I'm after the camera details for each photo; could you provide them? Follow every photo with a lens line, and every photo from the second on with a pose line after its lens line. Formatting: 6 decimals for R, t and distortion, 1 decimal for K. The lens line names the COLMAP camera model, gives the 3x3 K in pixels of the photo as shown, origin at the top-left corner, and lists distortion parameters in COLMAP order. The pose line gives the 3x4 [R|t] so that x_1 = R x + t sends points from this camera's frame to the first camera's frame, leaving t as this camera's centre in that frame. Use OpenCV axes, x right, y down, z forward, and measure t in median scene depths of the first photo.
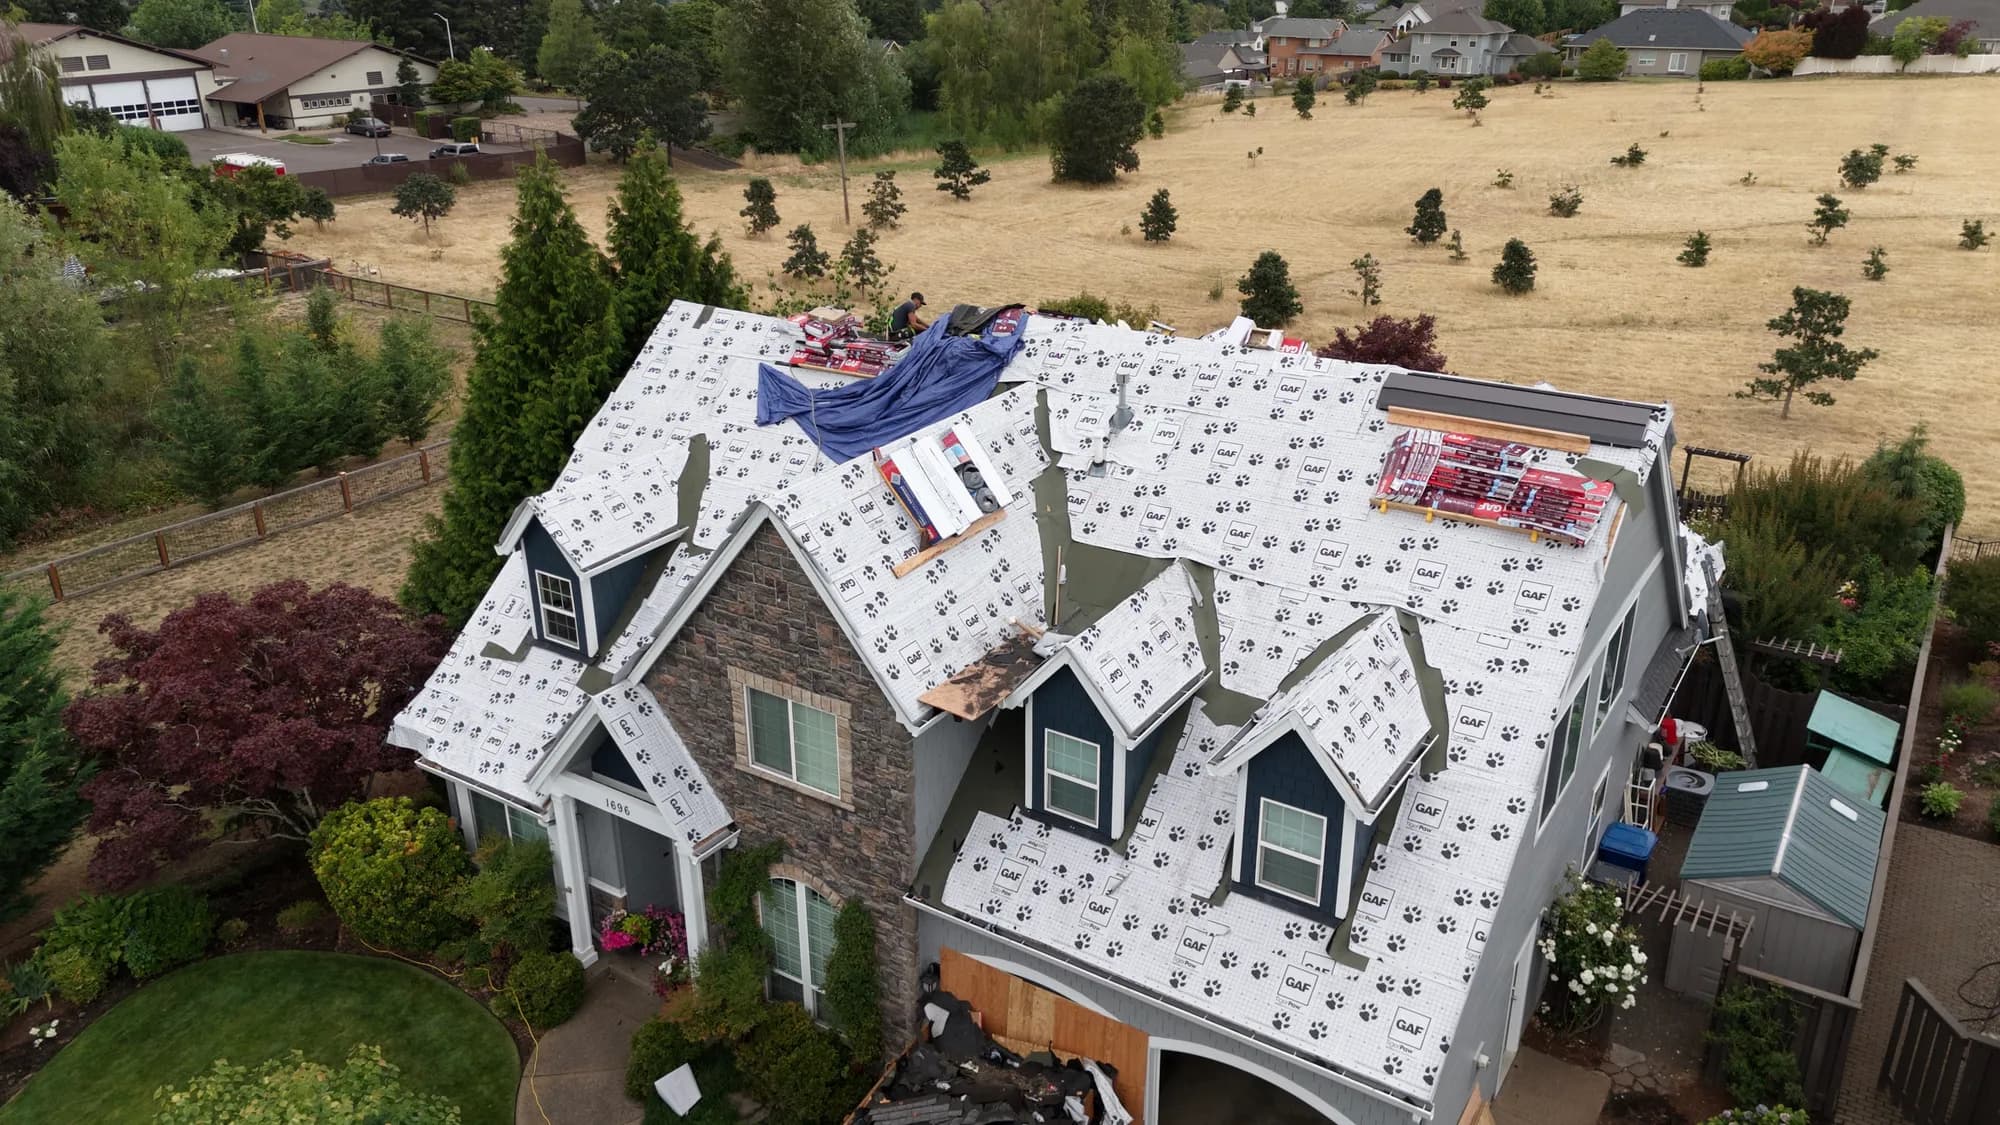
lens RADIAL K [[1512.7, 0, 985.6], [0, 1512.7, 566.3], [0, 0, 1]] dist [0.061924, -0.004250]
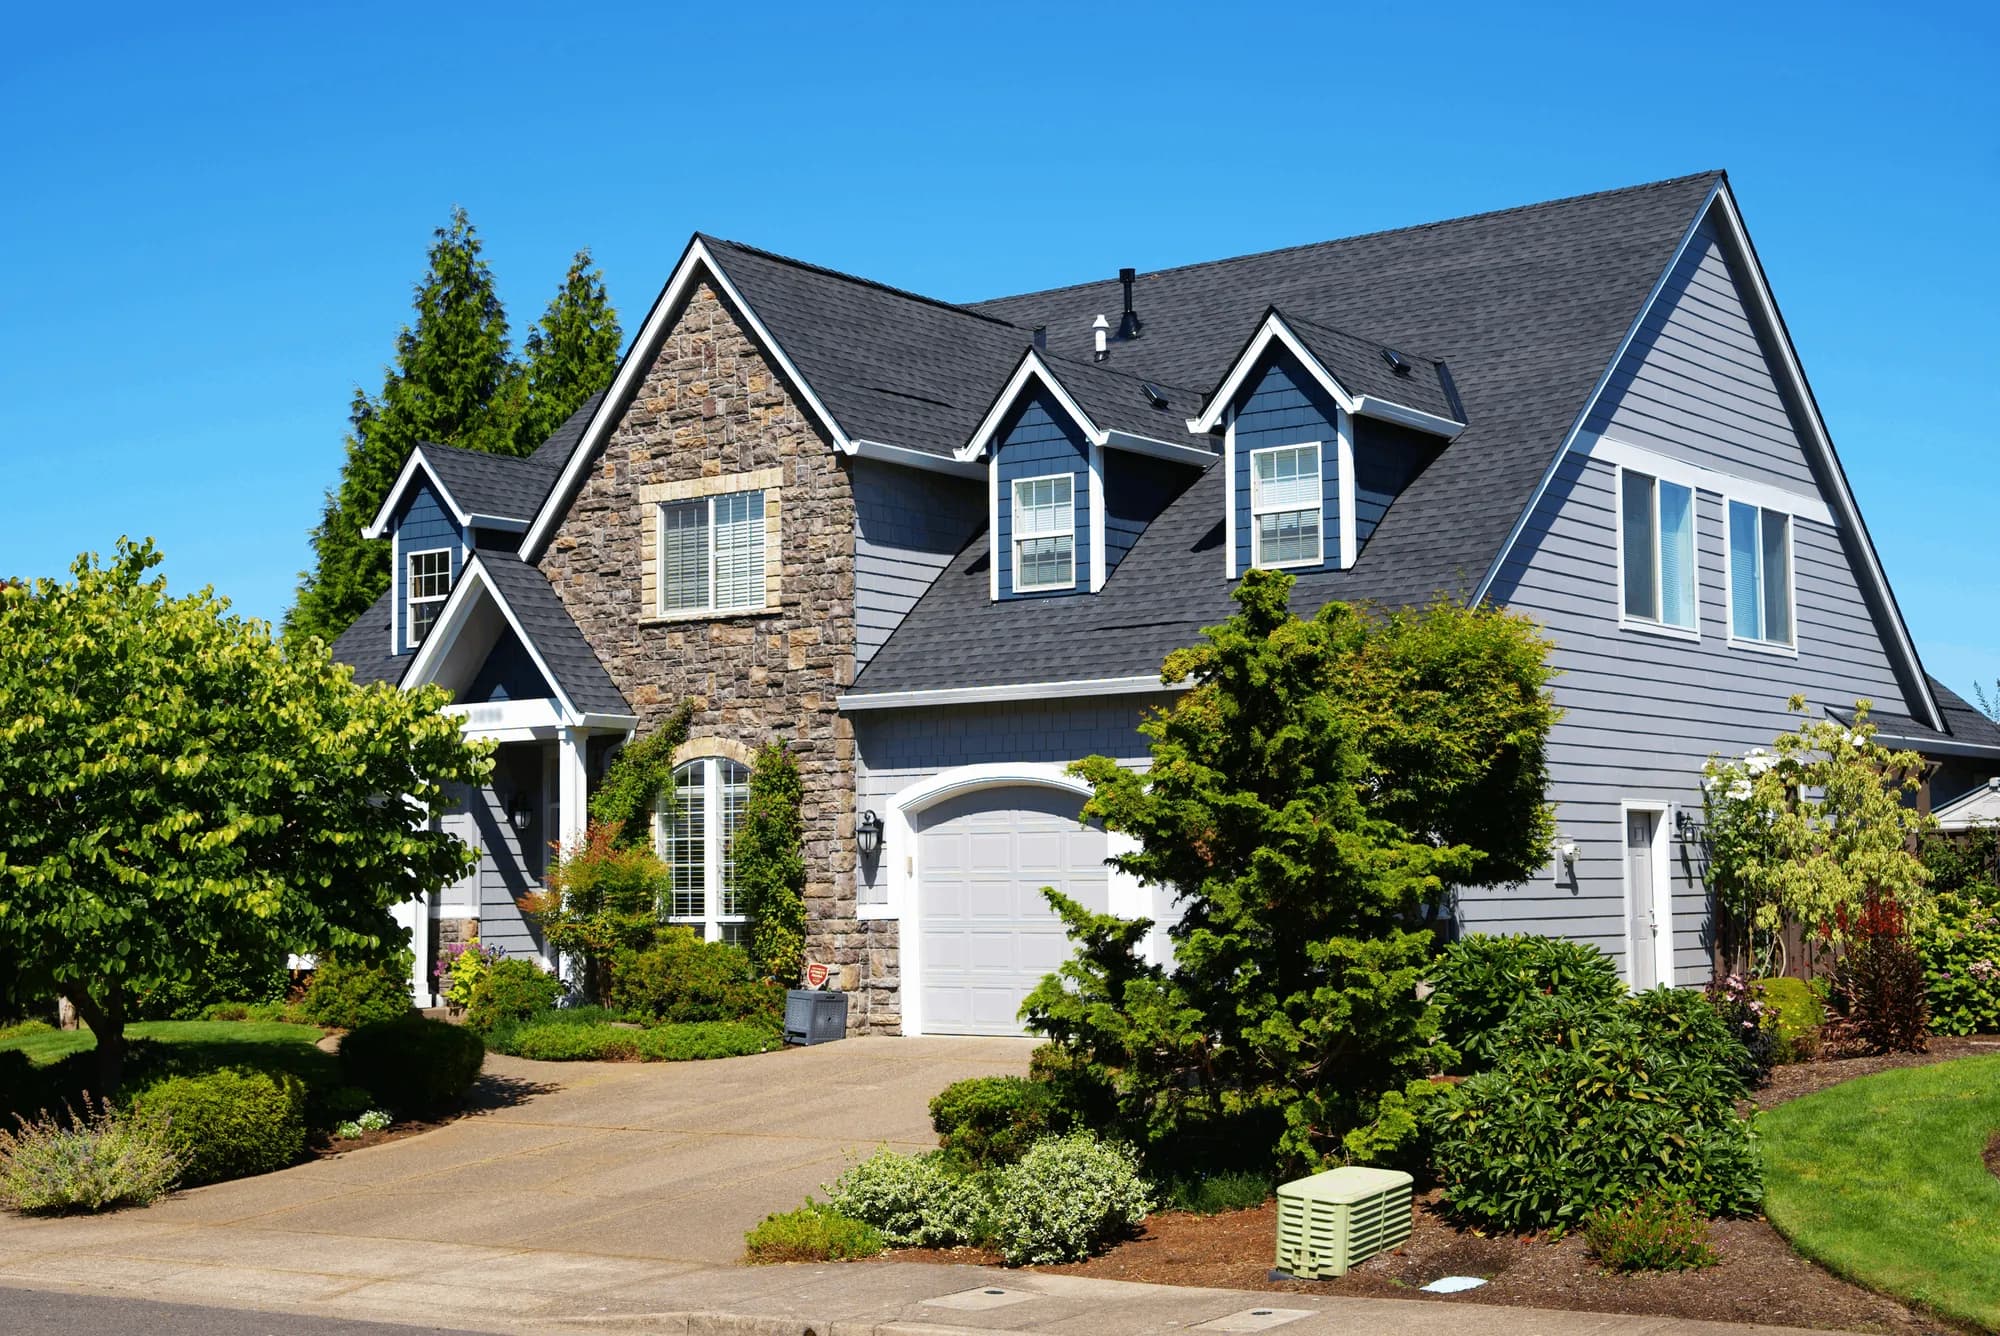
lens RADIAL K [[2837.5, 0, 939.2], [0, 2837.5, 568.3], [0, 0, 1]] dist [0.173916, 0.000000]
pose [[0.997106, -0.011450, -0.075150, 0.110695], [-0.027200, 0.869400, -0.493360, 0.876471], [0.070985, 0.493976, 0.866573, -0.319684]]
